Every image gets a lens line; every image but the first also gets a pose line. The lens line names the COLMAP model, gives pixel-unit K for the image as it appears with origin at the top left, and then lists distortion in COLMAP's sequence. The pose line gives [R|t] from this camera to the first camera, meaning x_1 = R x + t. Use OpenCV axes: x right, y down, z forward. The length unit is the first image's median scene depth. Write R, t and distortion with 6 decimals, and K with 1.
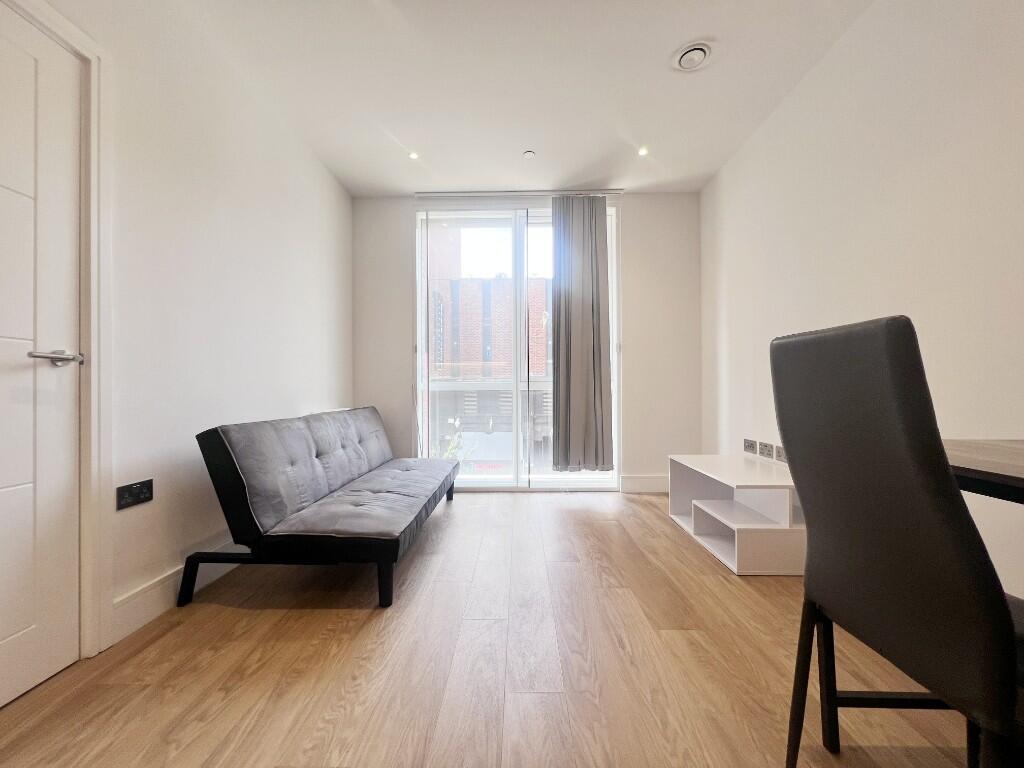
lens RADIAL K [[407.5, 0, 512.1], [0, 407.5, 386.7], [0, 0, 1]] dist [-0.000849, -0.000132]
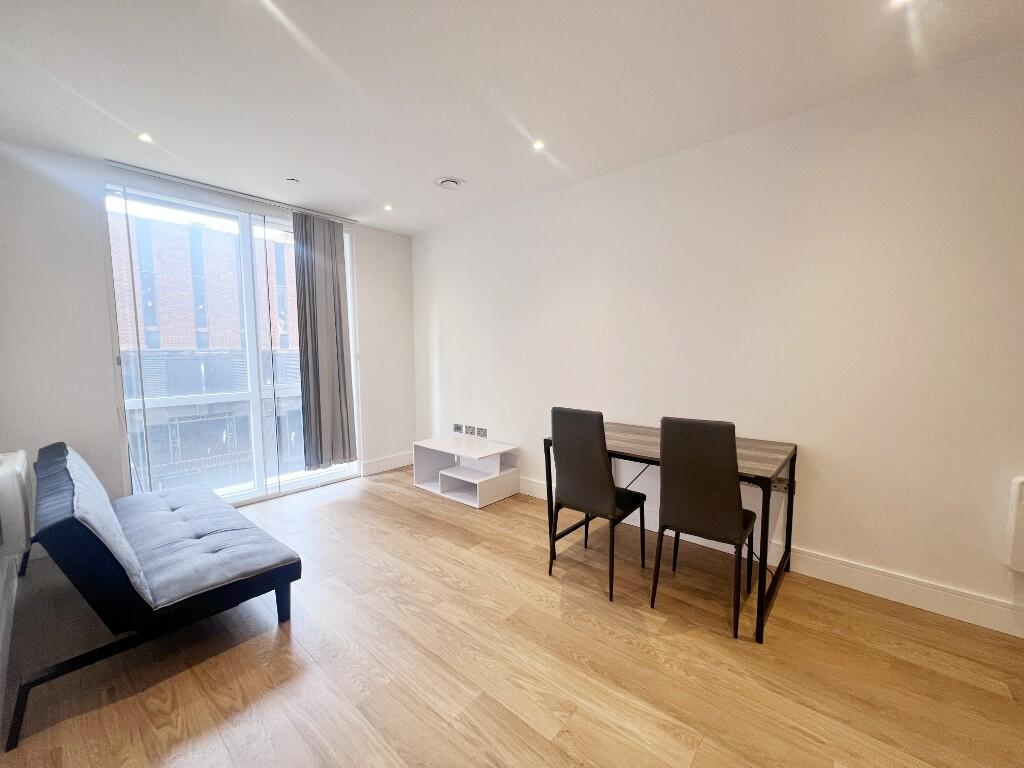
lens RADIAL K [[407.5, 0, 510.8], [0, 407.5, 383.1], [0, 0, 1]] dist [-0.000849, -0.000132]
pose [[0.644259, -0.058452, 0.762571, -0.506659], [-0.001991, 0.996944, 0.078099, -0.162224], [-0.764805, -0.051835, 0.642173, -0.151427]]
